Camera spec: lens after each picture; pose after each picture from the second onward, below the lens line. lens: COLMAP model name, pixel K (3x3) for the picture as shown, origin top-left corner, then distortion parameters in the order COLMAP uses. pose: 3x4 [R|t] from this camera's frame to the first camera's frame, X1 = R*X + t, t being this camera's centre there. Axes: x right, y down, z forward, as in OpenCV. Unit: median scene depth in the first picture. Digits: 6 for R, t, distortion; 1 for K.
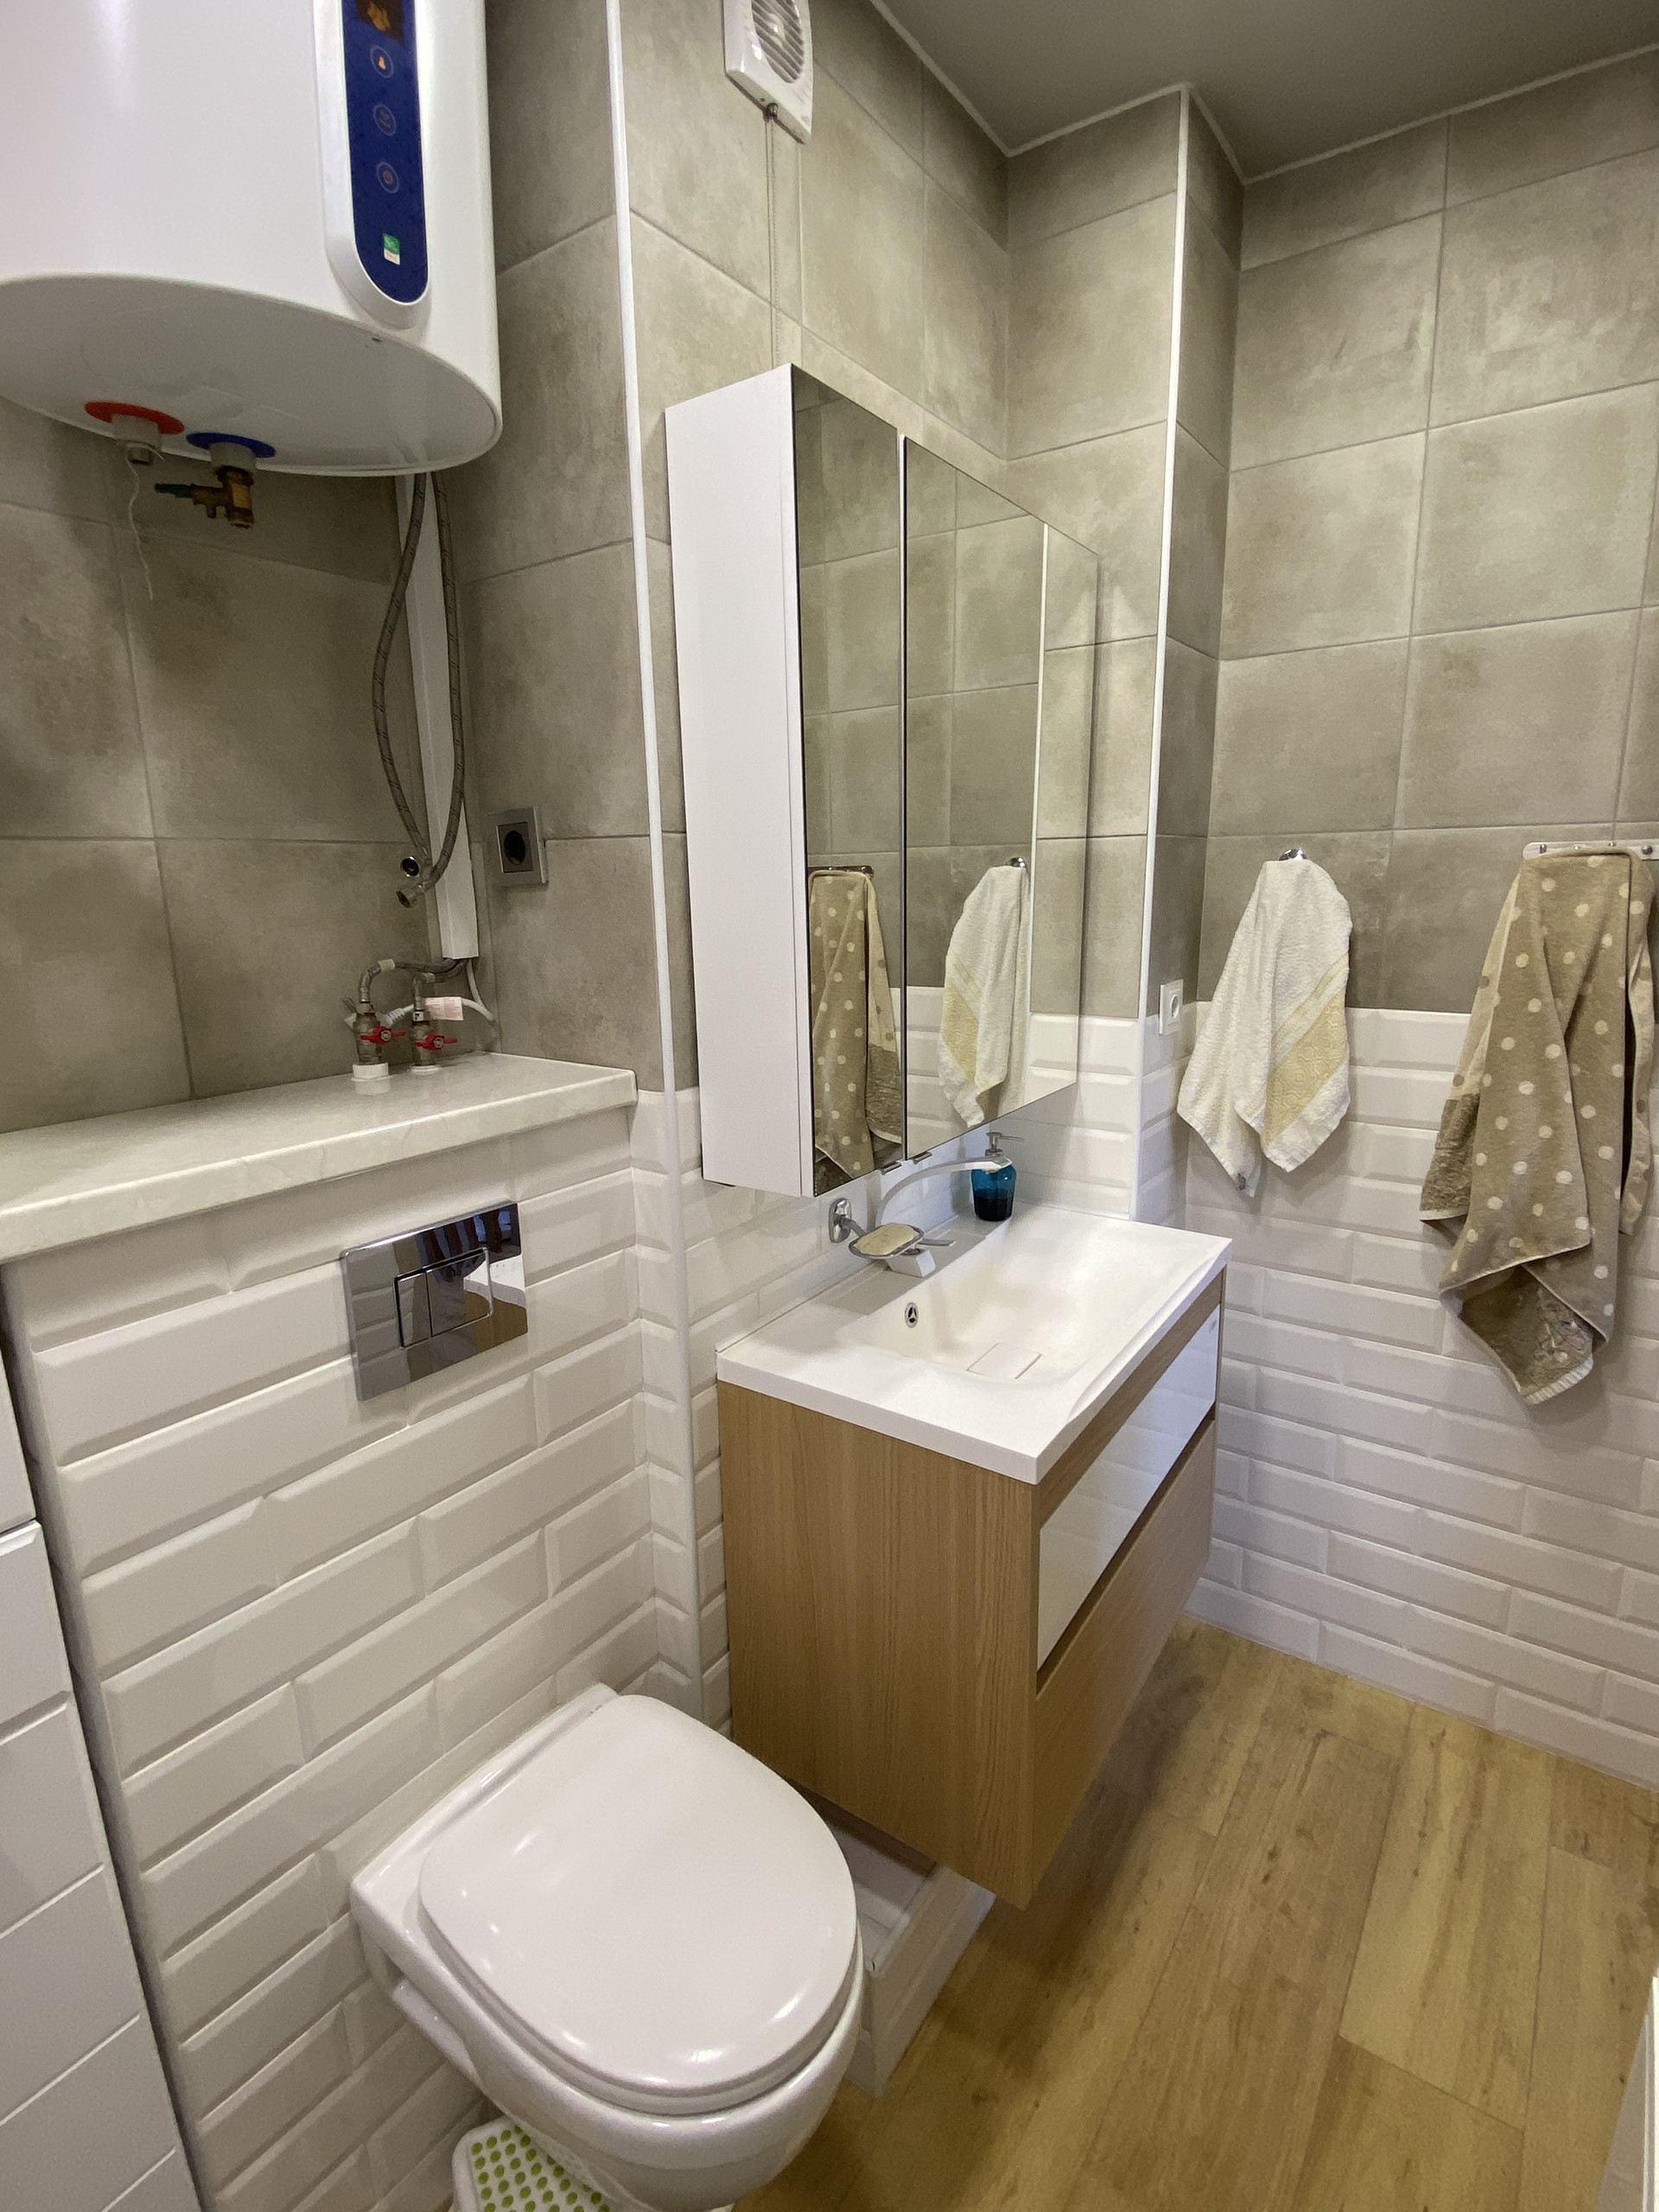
lens RADIAL K [[1063.4, 0, 829.5], [0, 1063.4, 1106.0], [0, 0, 1]] dist [-0.018596, 0.000077]
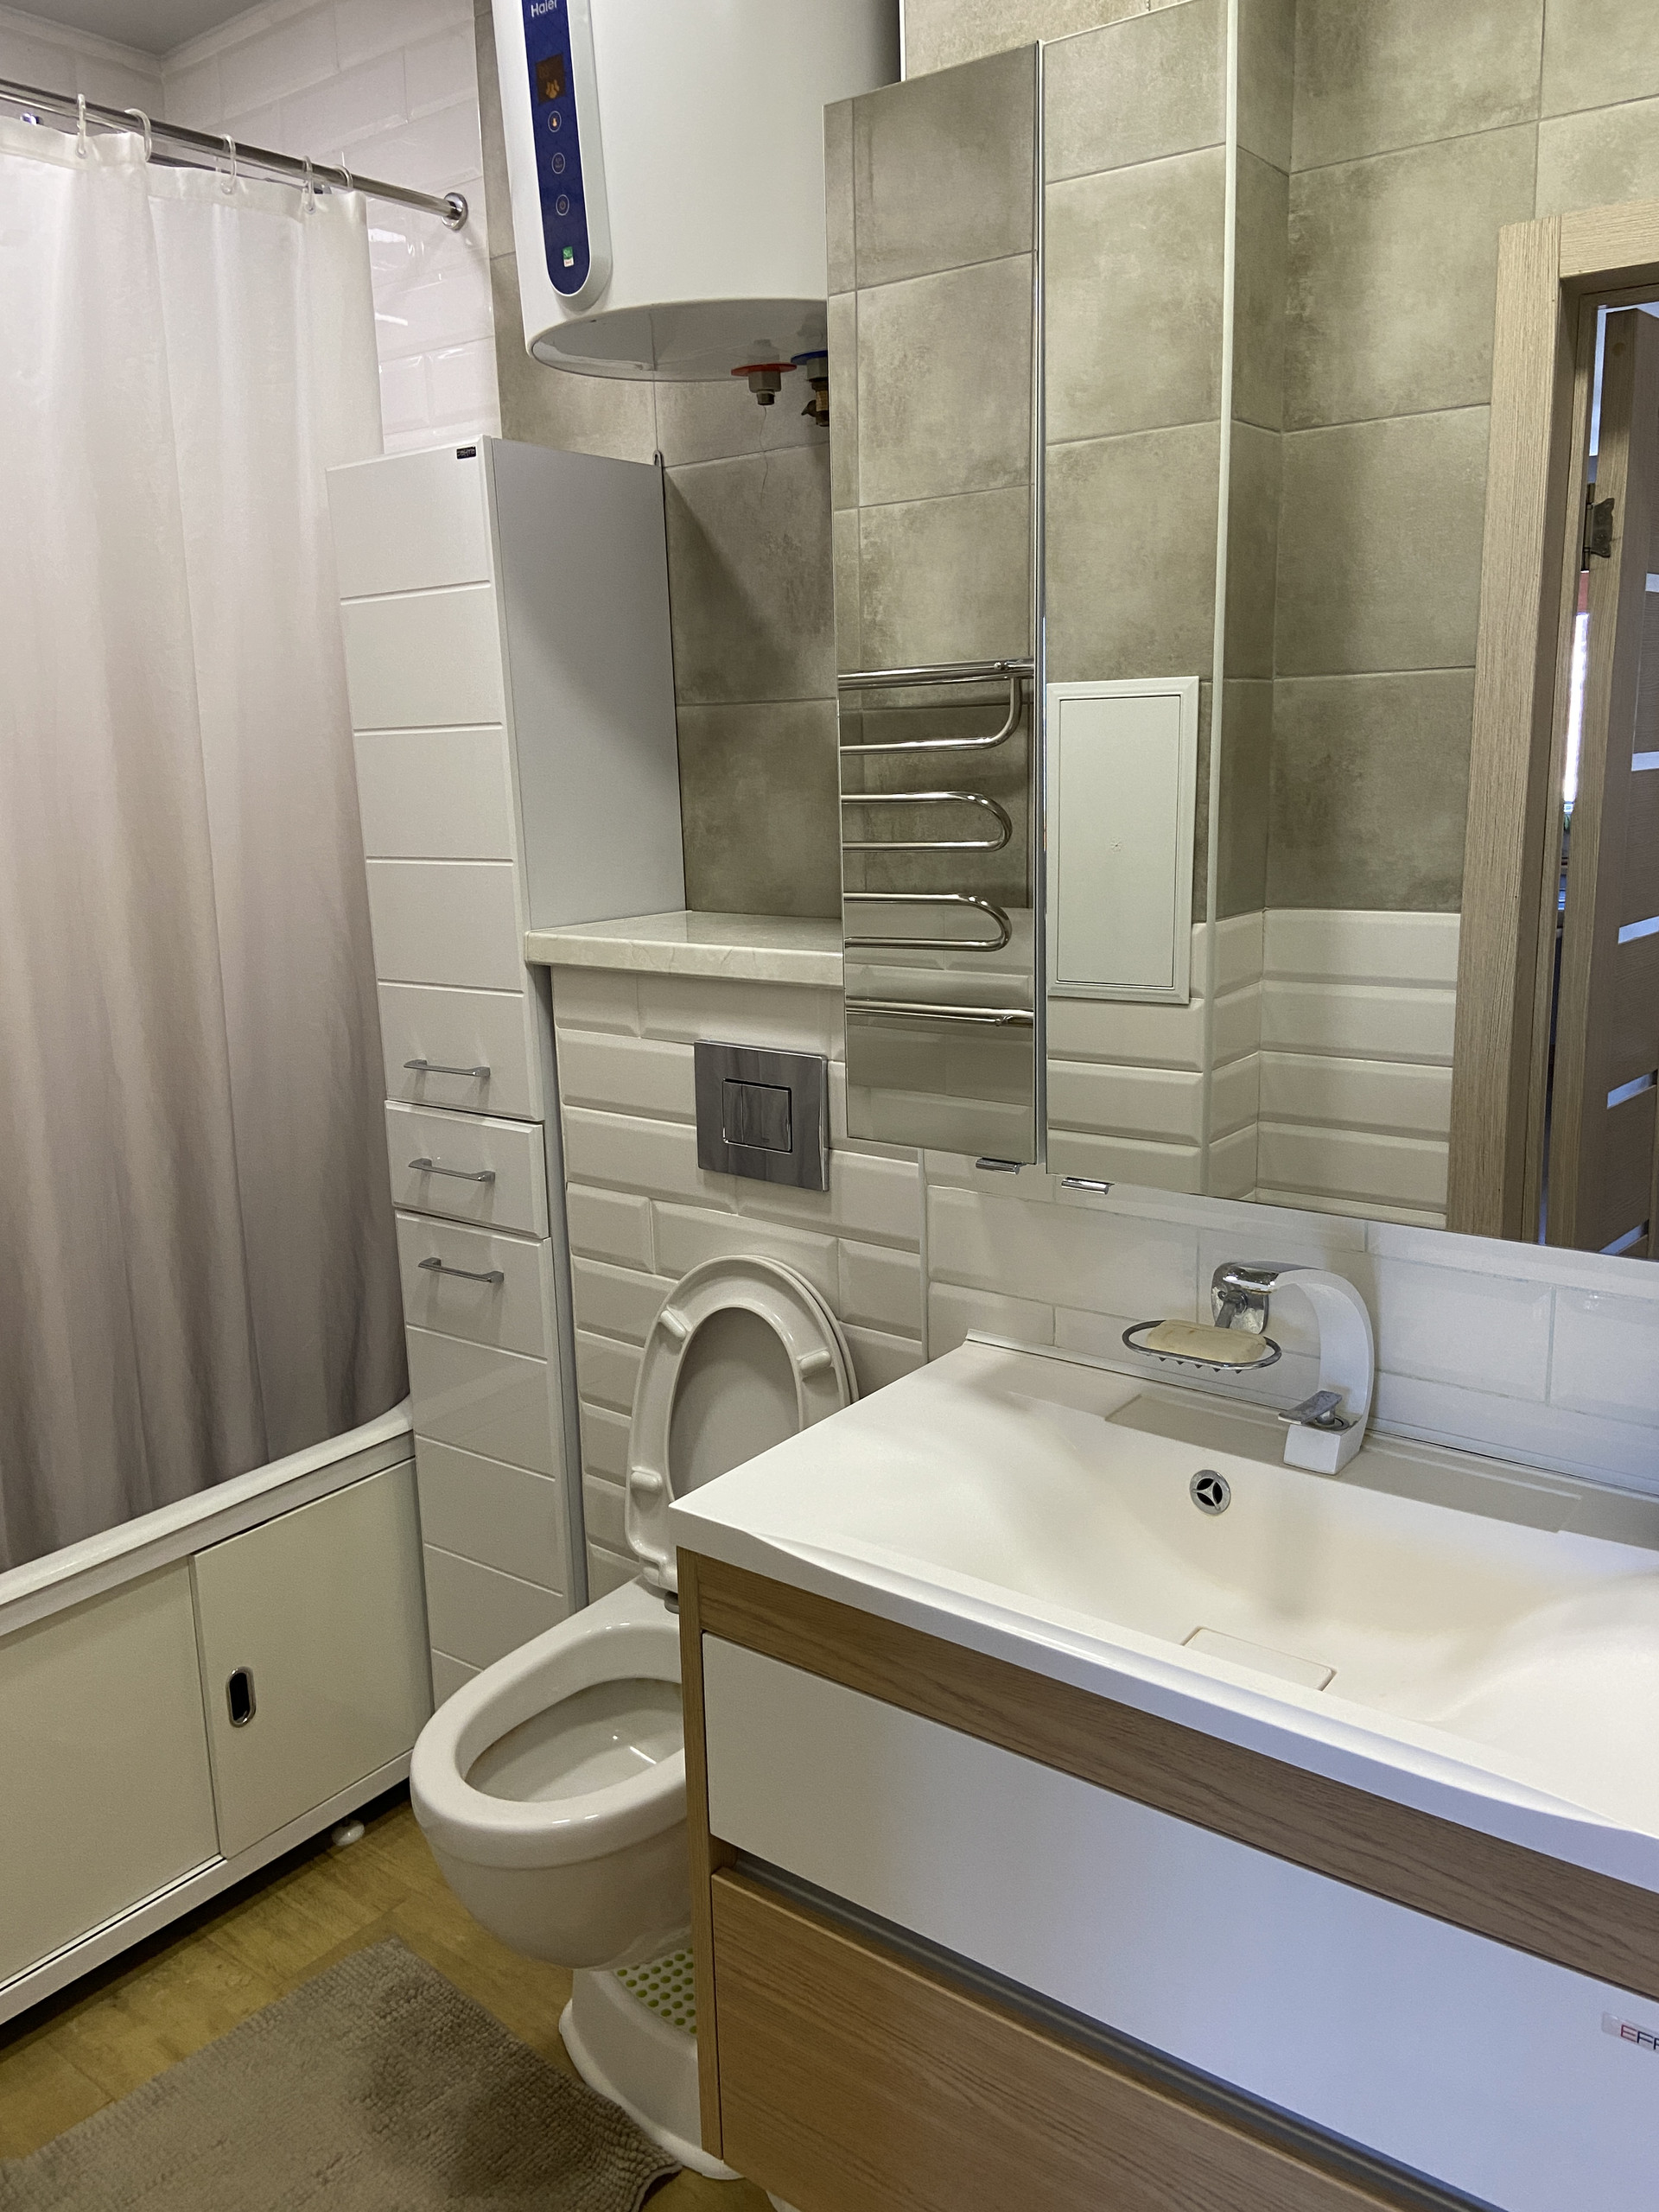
lens RADIAL K [[1615.6, 0, 829.5], [0, 1615.6, 1106.0], [0, 0, 1]] dist [0.005799, -0.000708]
pose [[-0.066679, 0.226323, -0.971767, 1.360300], [-0.181272, 0.954979, 0.234851, -0.255405], [0.981170, 0.191814, -0.022651, 1.200085]]
